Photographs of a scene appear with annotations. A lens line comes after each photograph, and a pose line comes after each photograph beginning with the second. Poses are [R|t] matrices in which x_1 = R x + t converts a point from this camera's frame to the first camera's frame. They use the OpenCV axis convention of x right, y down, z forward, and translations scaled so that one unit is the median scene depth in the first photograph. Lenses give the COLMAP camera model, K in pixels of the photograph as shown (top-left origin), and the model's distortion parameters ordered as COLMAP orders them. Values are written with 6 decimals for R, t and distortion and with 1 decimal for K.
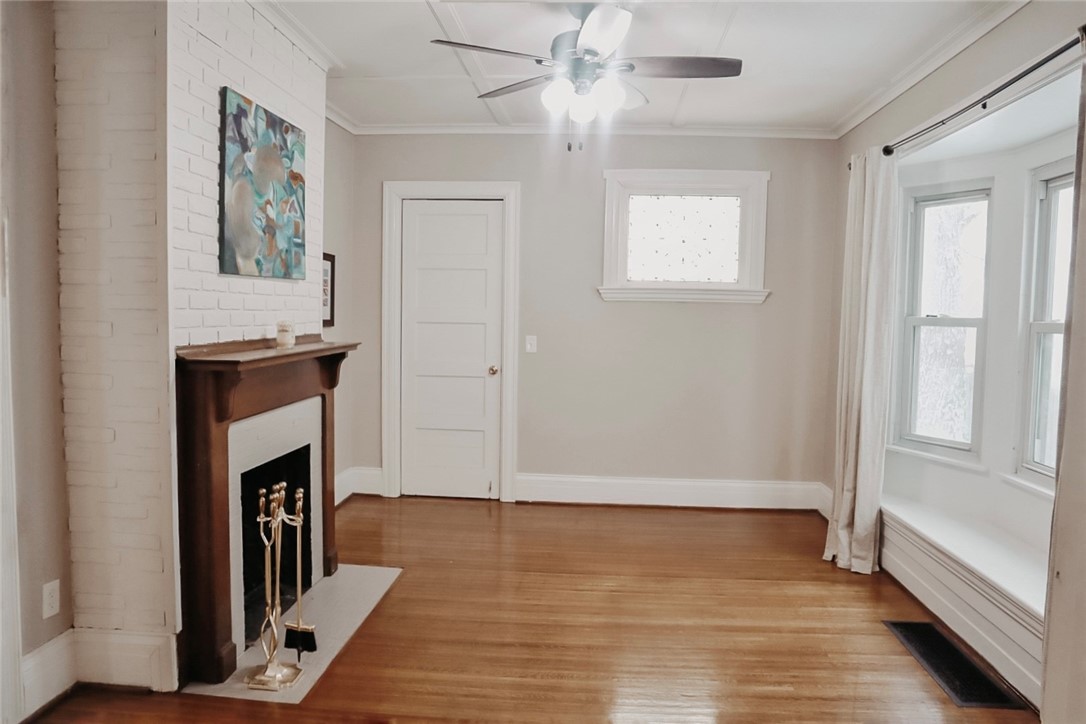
lens RADIAL K [[753.5, 0, 550.2], [0, 753.5, 359.2], [0, 0, 1]] dist [-0.091863, 0.001753]
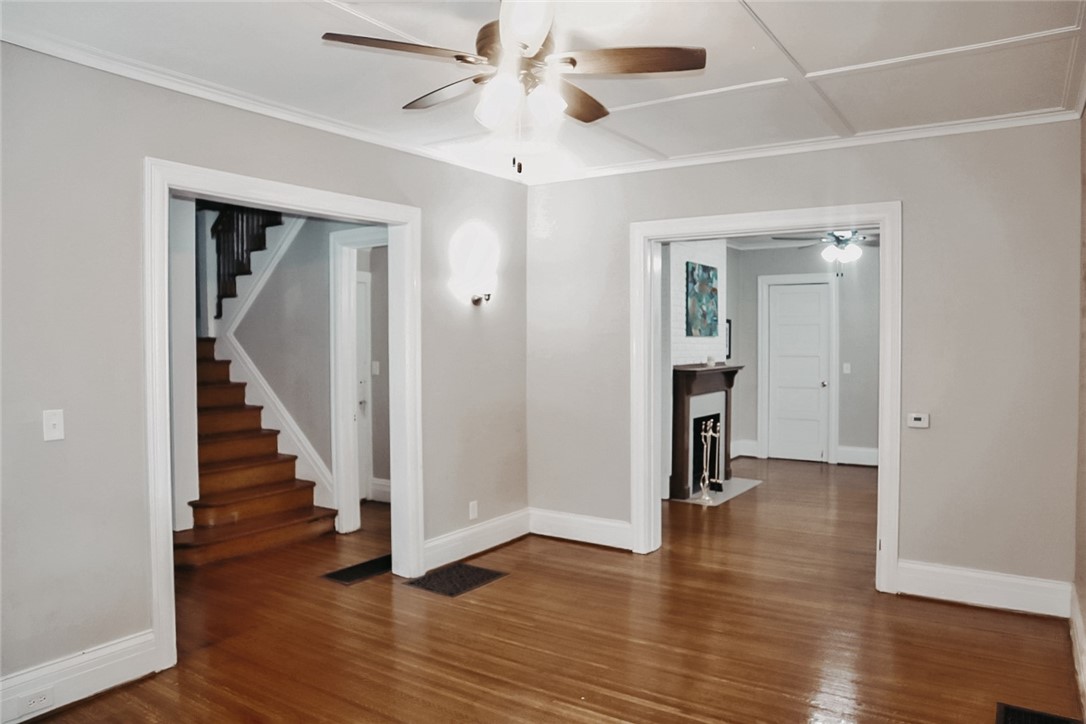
lens RADIAL K [[758.1, 0, 550.1], [0, 758.1, 357.8], [0, 0, 1]] dist [-0.085048, 0.000596]
pose [[0.873587, -0.007832, -0.486605, 0.341743], [-0.015254, 0.998939, -0.043463, 0.064213], [0.486429, 0.045391, 0.872540, -1.263228]]
